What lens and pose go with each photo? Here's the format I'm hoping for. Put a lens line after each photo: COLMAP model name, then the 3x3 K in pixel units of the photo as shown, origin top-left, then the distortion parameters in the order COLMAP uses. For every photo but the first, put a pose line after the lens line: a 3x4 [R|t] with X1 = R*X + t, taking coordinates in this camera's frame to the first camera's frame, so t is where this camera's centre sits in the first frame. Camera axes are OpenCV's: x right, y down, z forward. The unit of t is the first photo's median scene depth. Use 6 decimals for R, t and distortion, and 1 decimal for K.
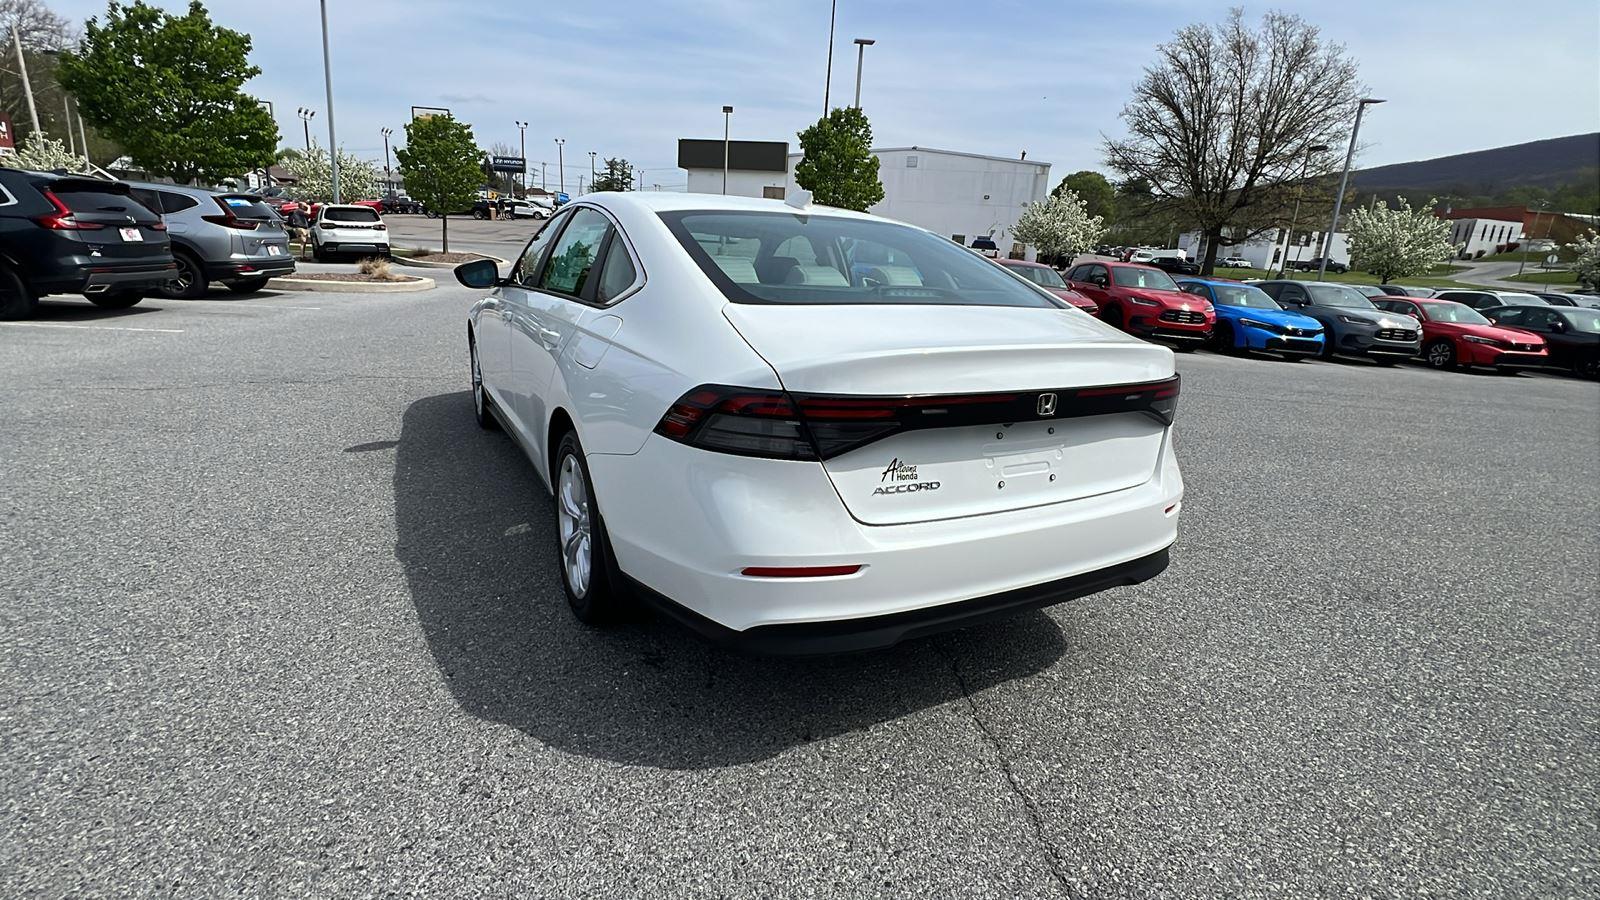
lens RADIAL K [[729.7, 0, 800.1], [0, 729.7, 444.8], [0, 0, 1]] dist [-0.002722, 0.000146]
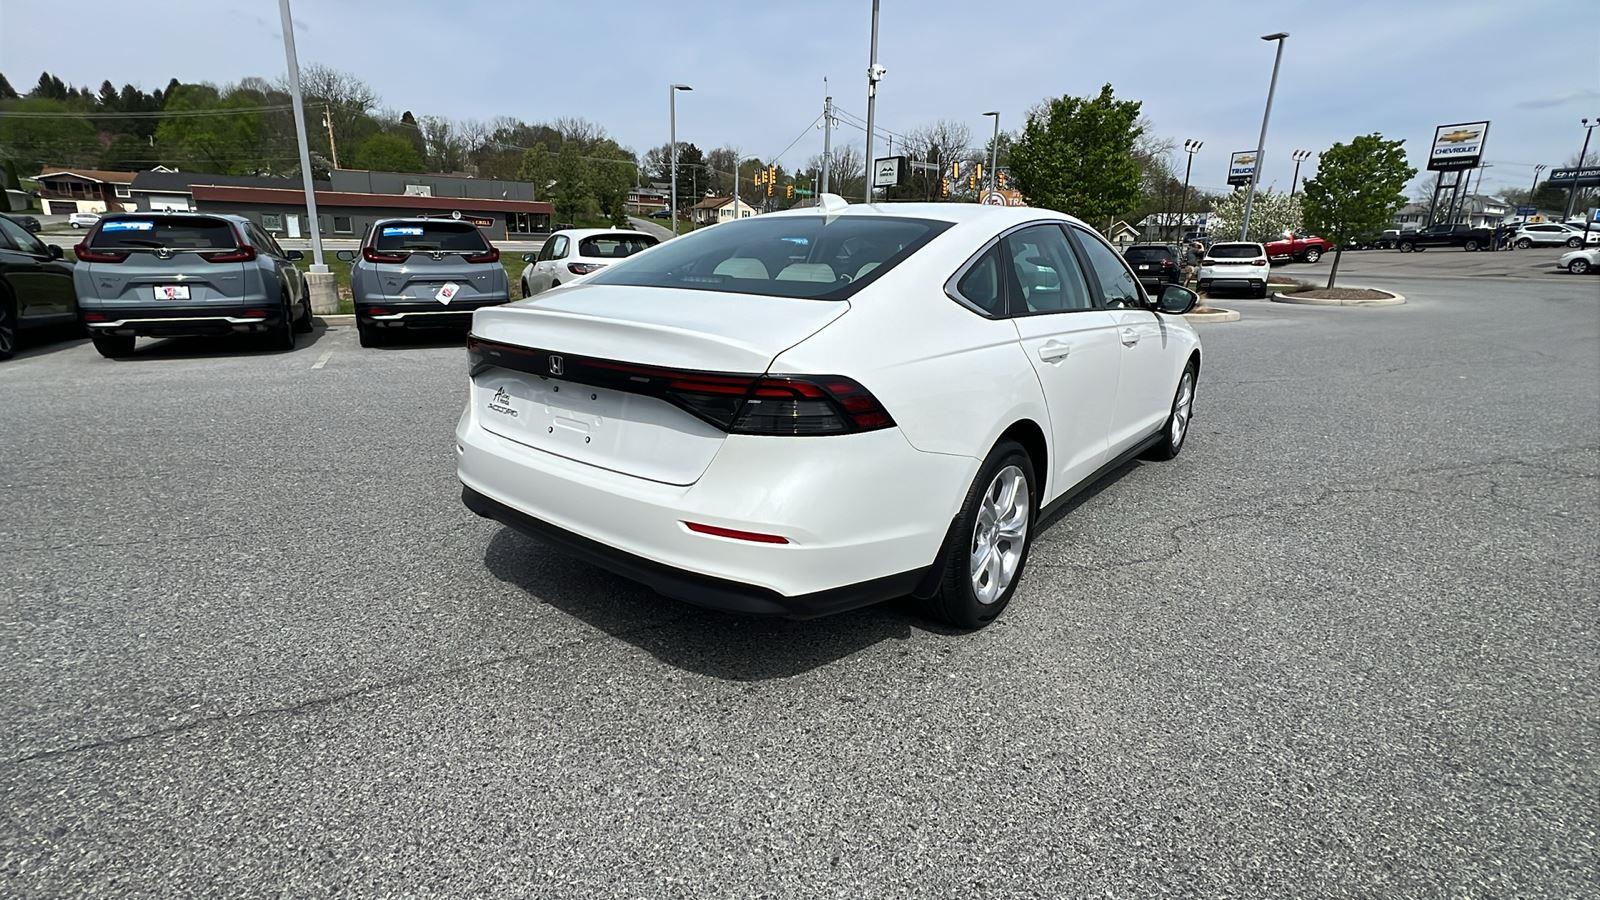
lens RADIAL K [[734.2, 0, 806.0], [0, 734.2, 451.1], [0, 0, 1]] dist [-0.004939, 0.000926]
pose [[0.396859, 0.193816, -0.897183, 0.118744], [-0.234212, 0.966479, 0.105184, -0.010541], [0.887495, 0.168388, 0.428950, 0.067213]]
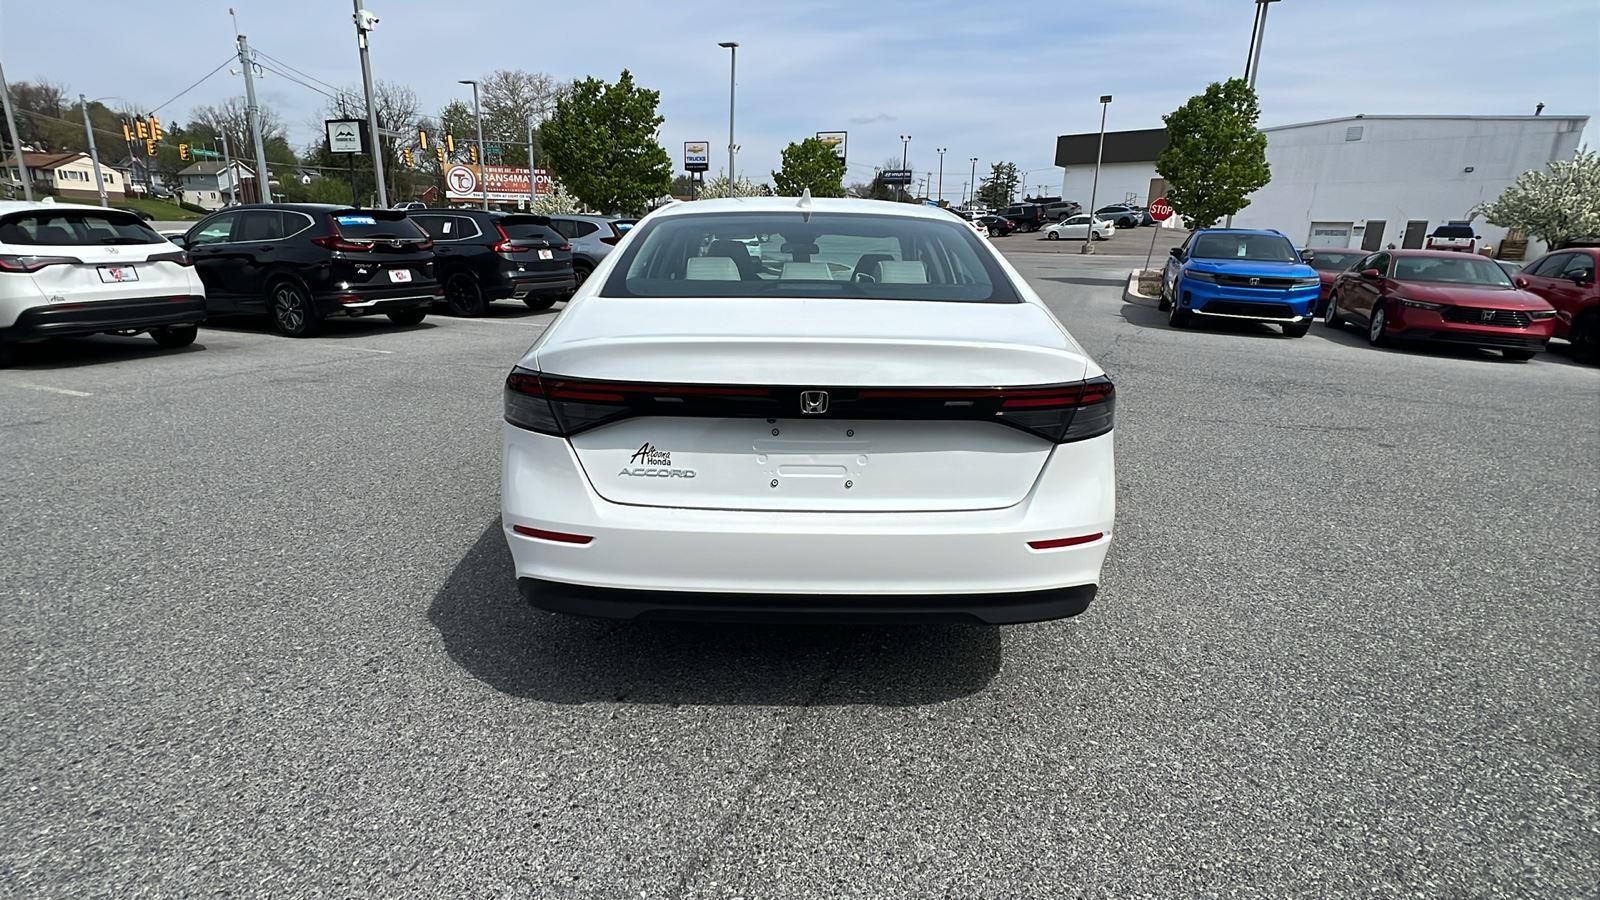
lens RADIAL K [[734.2, 0, 803.7], [0, 734.2, 444.8], [0, 0, 1]] dist [-0.004939, 0.000926]
pose [[0.881875, 0.087369, -0.463318, 0.058755], [-0.090626, 0.995768, 0.015278, -0.001079], [0.462692, 0.028516, 0.886060, 0.012462]]
